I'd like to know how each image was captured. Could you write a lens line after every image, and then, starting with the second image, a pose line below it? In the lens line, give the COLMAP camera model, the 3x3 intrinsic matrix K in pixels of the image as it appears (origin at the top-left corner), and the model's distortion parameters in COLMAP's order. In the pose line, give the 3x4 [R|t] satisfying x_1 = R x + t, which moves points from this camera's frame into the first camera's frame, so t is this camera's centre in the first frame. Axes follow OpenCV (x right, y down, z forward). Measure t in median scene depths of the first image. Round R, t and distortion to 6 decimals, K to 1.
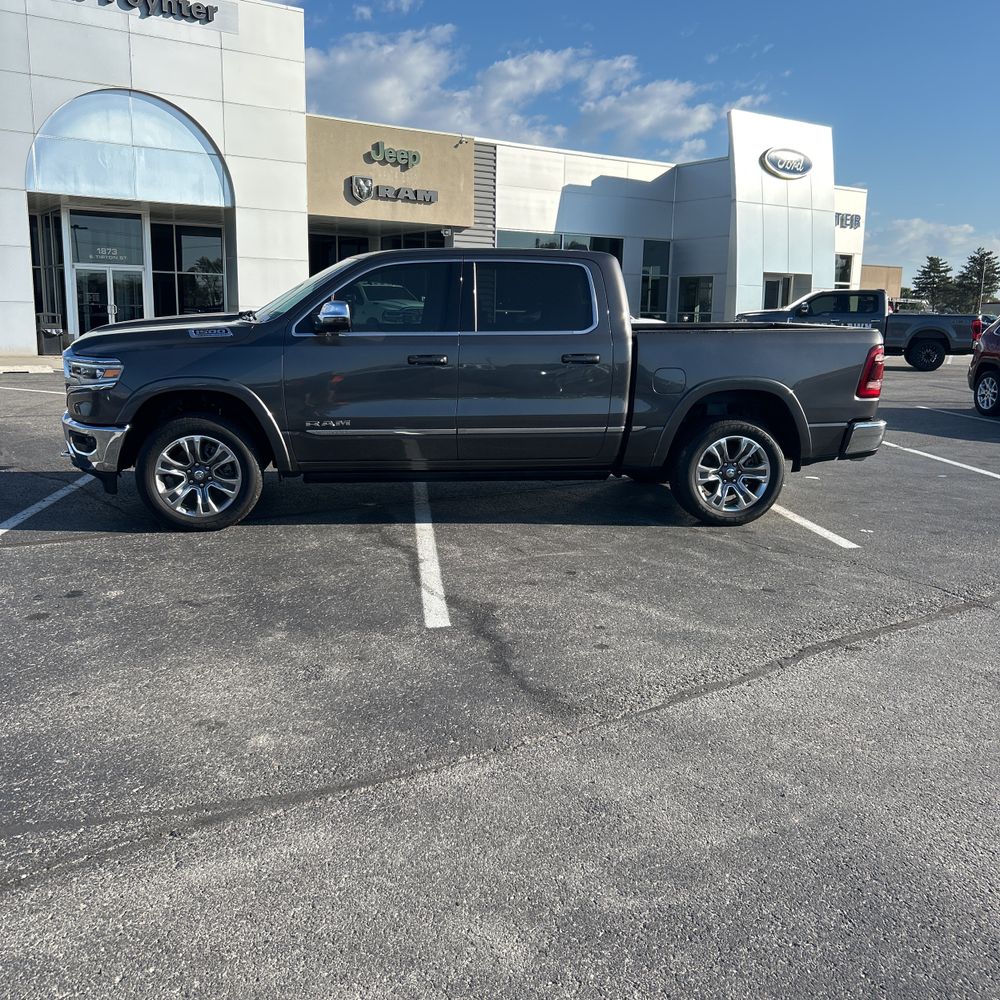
lens RADIAL K [[1000.9, 0, 473.1], [0, 1000.9, 501.5], [0, 0, 1]] dist [0.024782, -0.005004]
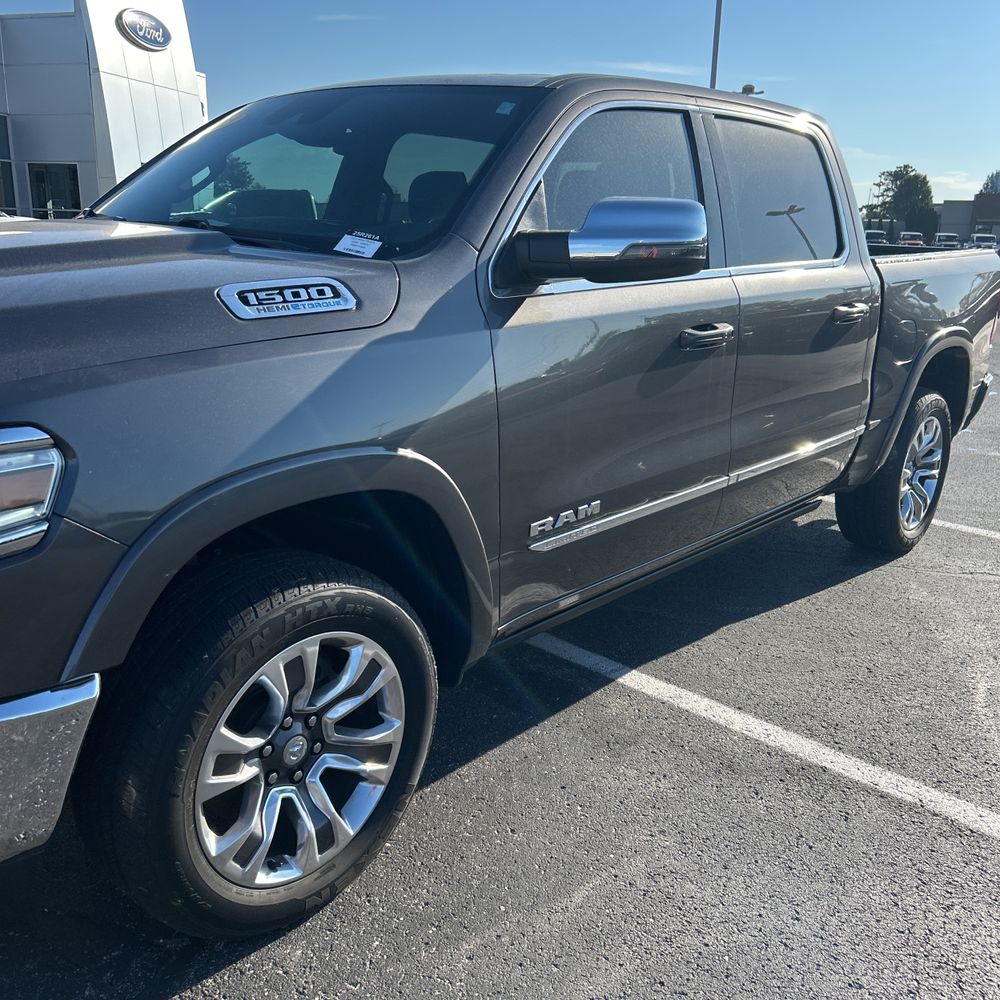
lens RADIAL K [[1000.9, 0, 473.1], [0, 1000.9, 501.5], [0, 0, 1]] dist [0.024782, -0.005004]
pose [[0.755304, -0.177233, 0.630955, -0.417090], [0.114945, 0.983641, 0.138702, -0.141844], [-0.645216, -0.032237, 0.763320, 0.720632]]
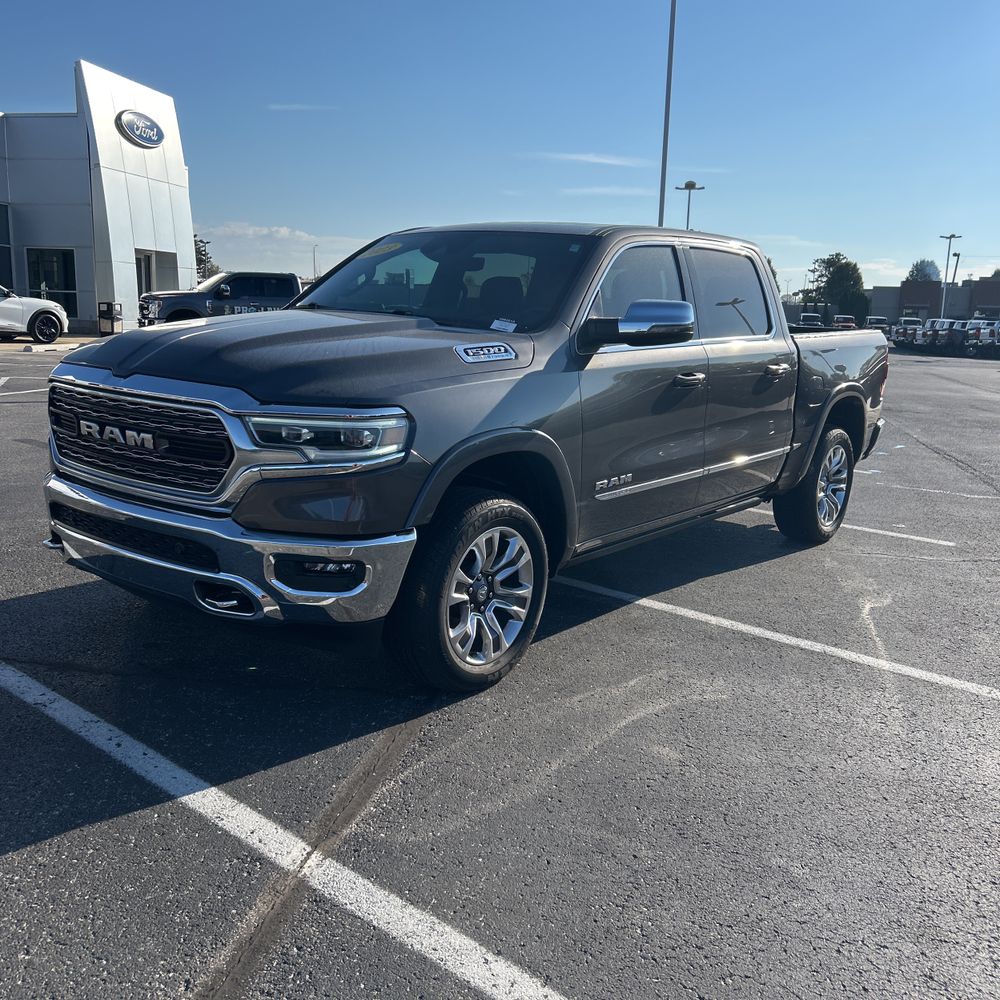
lens RADIAL K [[998.2, 0, 461.4], [0, 998.2, 500.7], [0, 0, 1]] dist [0.051768, 0.001651]
pose [[0.729814, -0.129585, 0.671252, -0.670070], [0.114612, 0.991166, 0.066734, -0.121203], [-0.673970, 0.028230, 0.738219, 0.569876]]
